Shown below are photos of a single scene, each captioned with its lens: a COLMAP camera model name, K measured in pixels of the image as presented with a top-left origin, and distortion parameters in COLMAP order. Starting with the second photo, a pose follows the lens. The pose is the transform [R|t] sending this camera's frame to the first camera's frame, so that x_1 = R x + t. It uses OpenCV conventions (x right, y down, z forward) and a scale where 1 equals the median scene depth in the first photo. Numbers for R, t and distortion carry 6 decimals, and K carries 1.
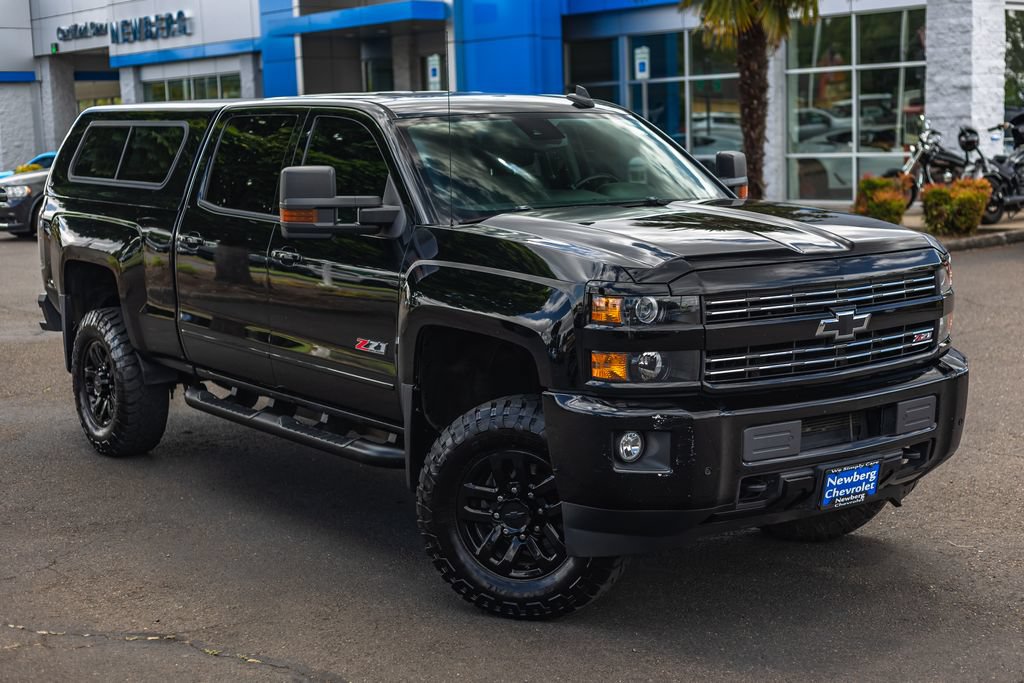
lens RADIAL K [[1591.5, 0, 558.3], [0, 1591.5, 337.8], [0, 0, 1]] dist [0.002306, 0.000000]
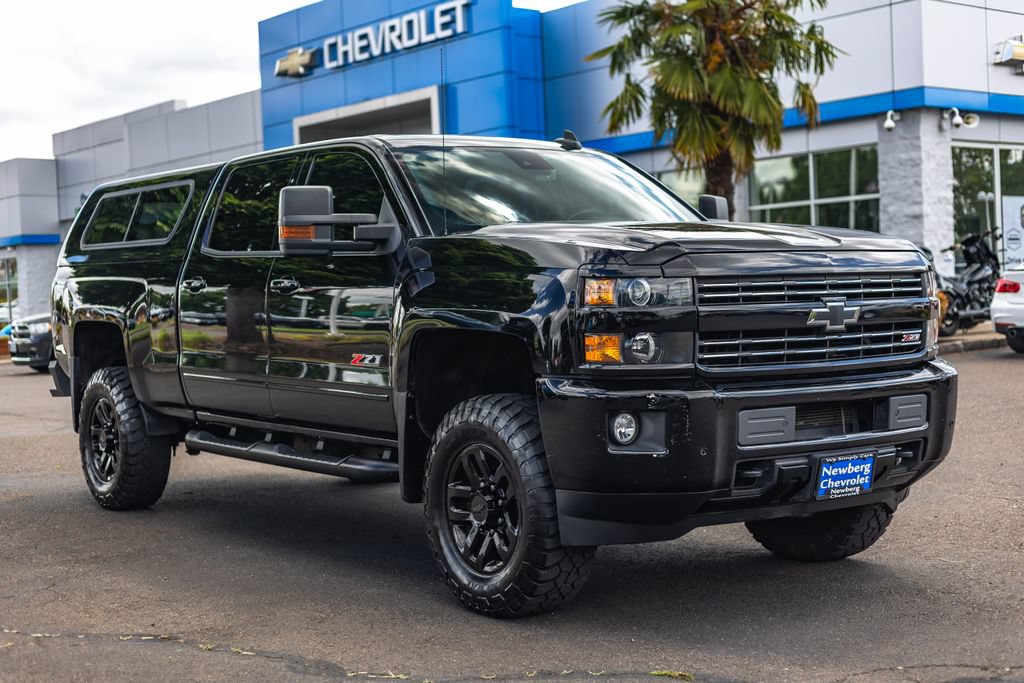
lens RADIAL K [[1464.1, 0, 511.3], [0, 1464.1, 344.1], [0, 0, 1]] dist [0.005374, 0.000000]
pose [[0.999805, -0.009911, -0.017093, -0.008711], [0.008147, 0.994920, -0.100338, 0.092581], [0.018001, 0.100179, 0.994807, 0.068569]]
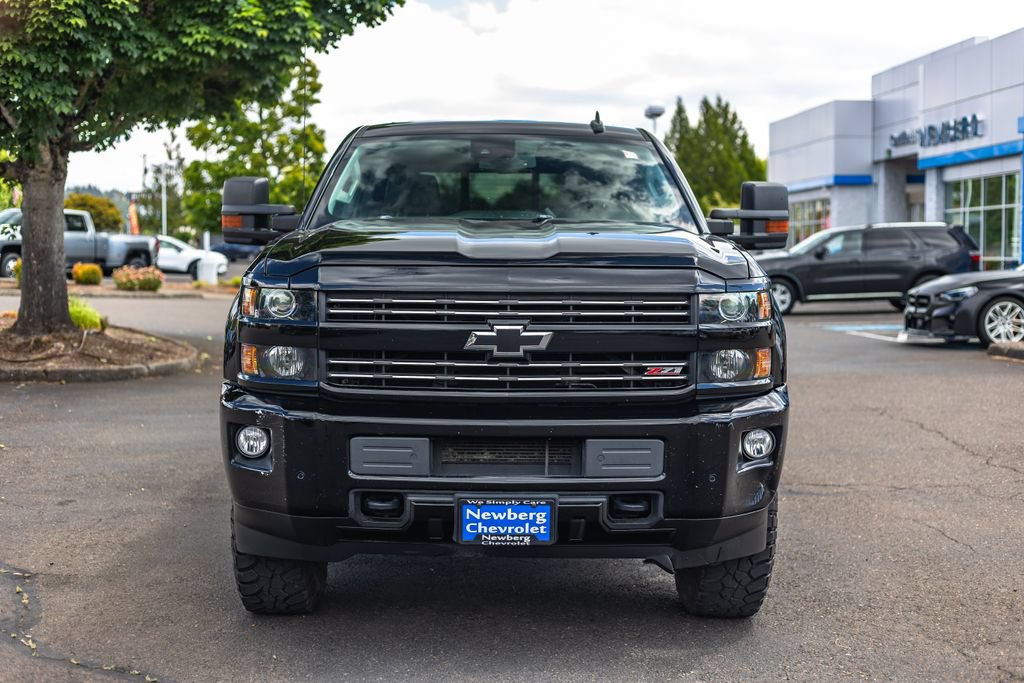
lens RADIAL K [[1464.1, 0, 506.6], [0, 1464.1, 336.6], [0, 0, 1]] dist [0.005374, 0.000000]
pose [[0.800767, 0.064806, -0.595460, 0.609385], [-0.103120, 0.994202, -0.030473, 0.013367], [0.590033, 0.085805, 0.802807, 0.313427]]
